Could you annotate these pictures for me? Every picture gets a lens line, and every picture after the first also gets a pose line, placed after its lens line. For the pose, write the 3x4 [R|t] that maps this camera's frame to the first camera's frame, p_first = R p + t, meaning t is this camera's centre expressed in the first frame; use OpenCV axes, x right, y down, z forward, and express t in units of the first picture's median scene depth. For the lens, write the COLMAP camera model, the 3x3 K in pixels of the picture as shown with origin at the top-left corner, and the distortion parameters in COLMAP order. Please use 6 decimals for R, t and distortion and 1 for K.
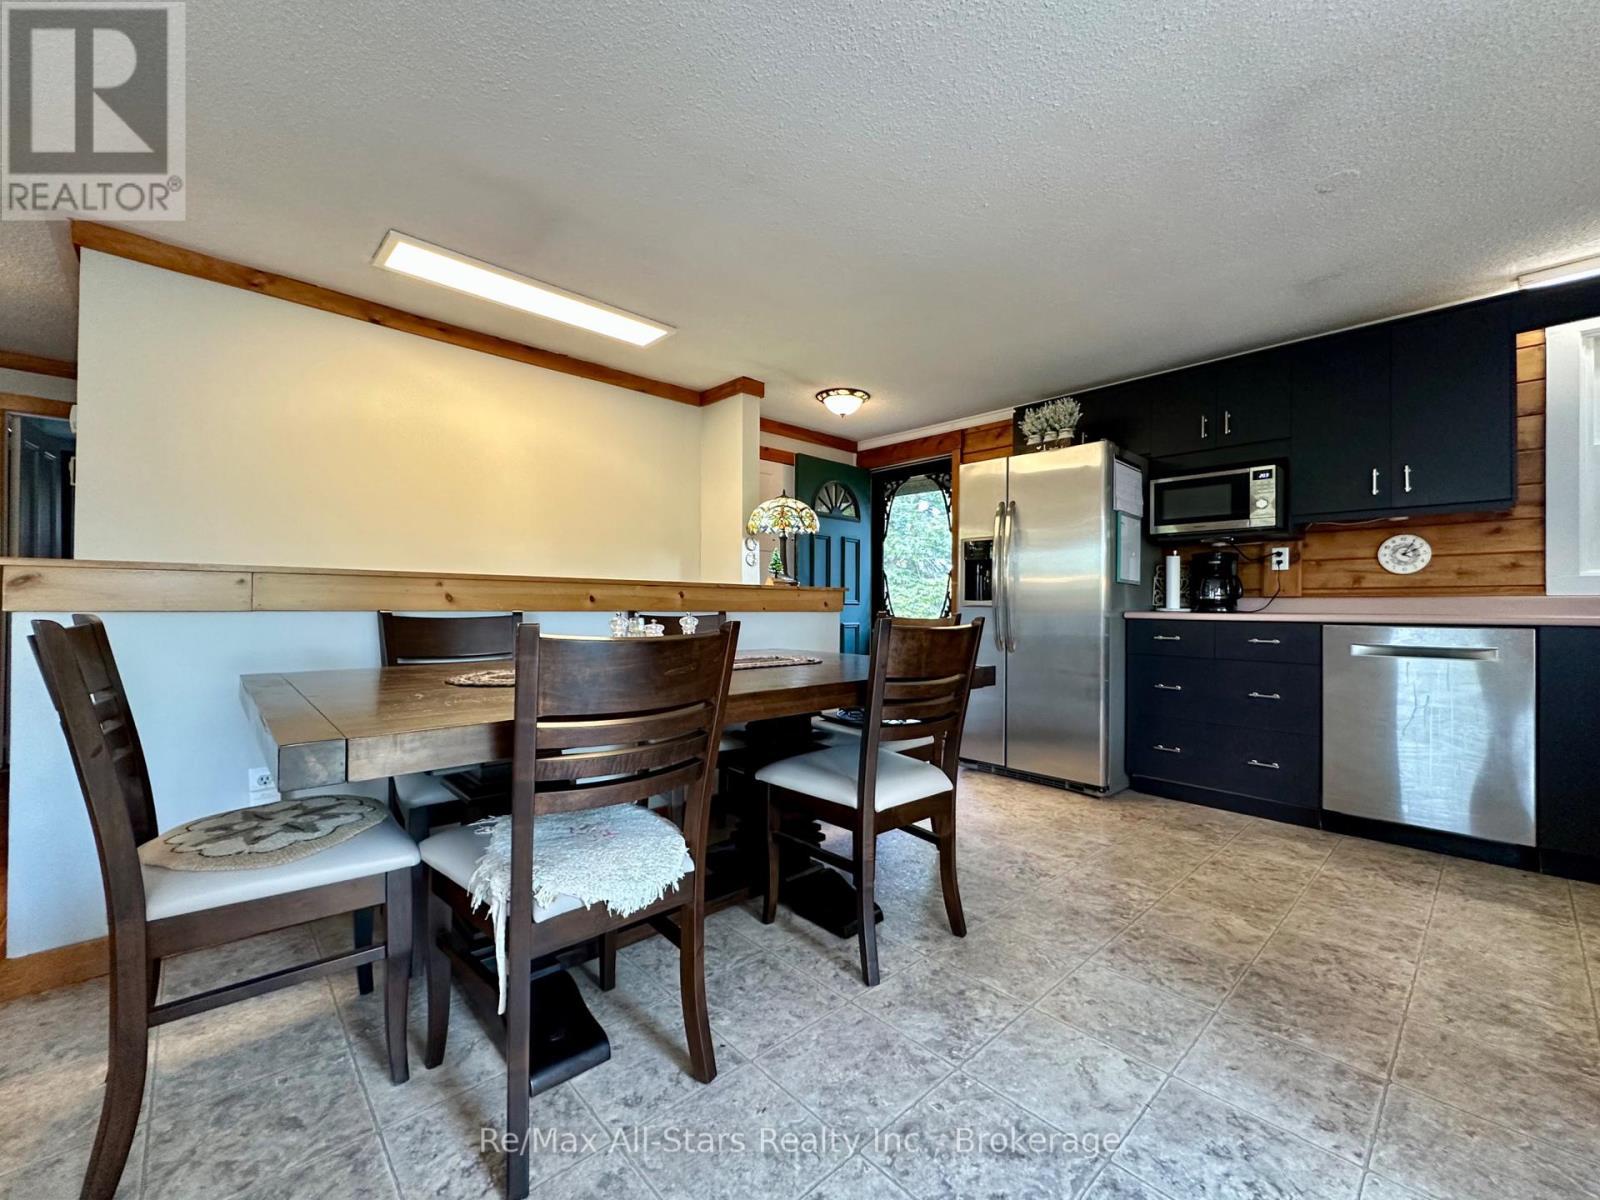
lens RADIAL K [[641.4, 0, 826.5], [0, 641.4, 606.1], [0, 0, 1]] dist [-0.001796, 0.000208]
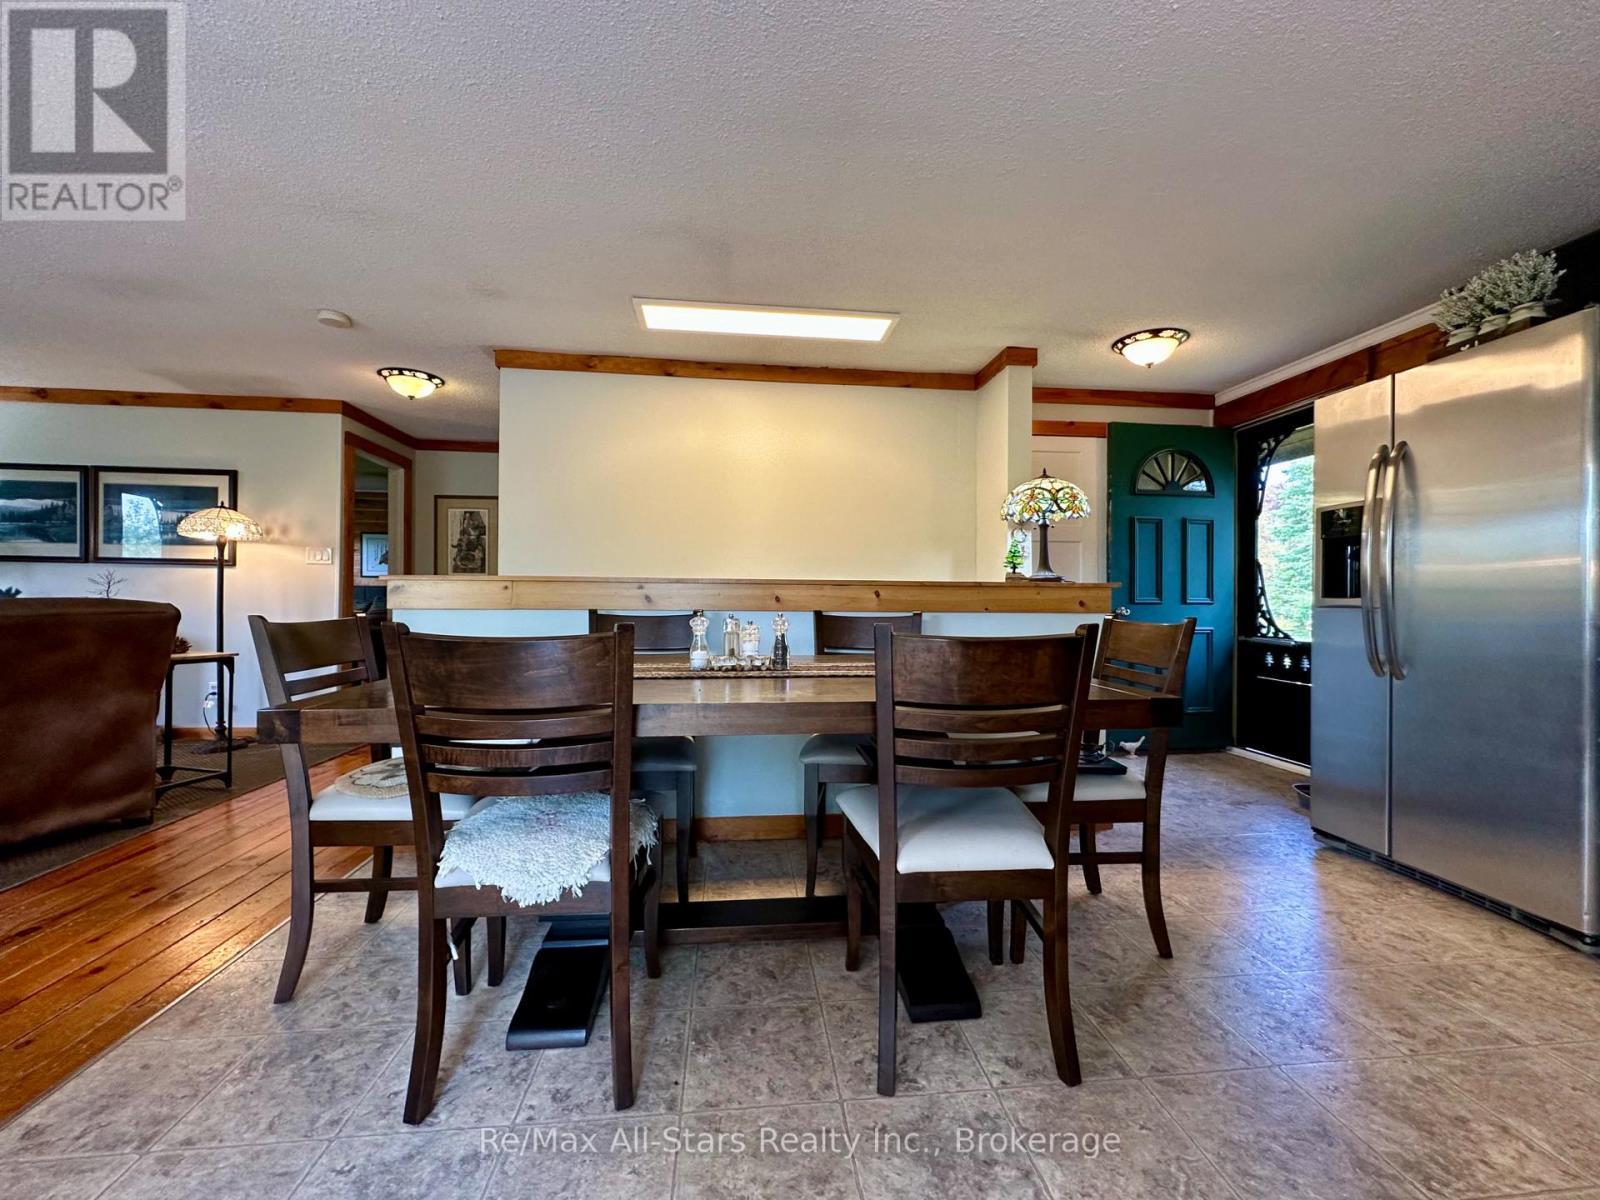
lens RADIAL K [[641.4, 0, 802.8], [0, 641.4, 604.0], [0, 0, 1]] dist [-0.001796, 0.000208]
pose [[0.798881, 0.000710, -0.601489, 0.215232], [-0.001768, 0.999998, -0.001168, -0.001072], [0.601487, 0.001996, 0.798880, 0.148528]]
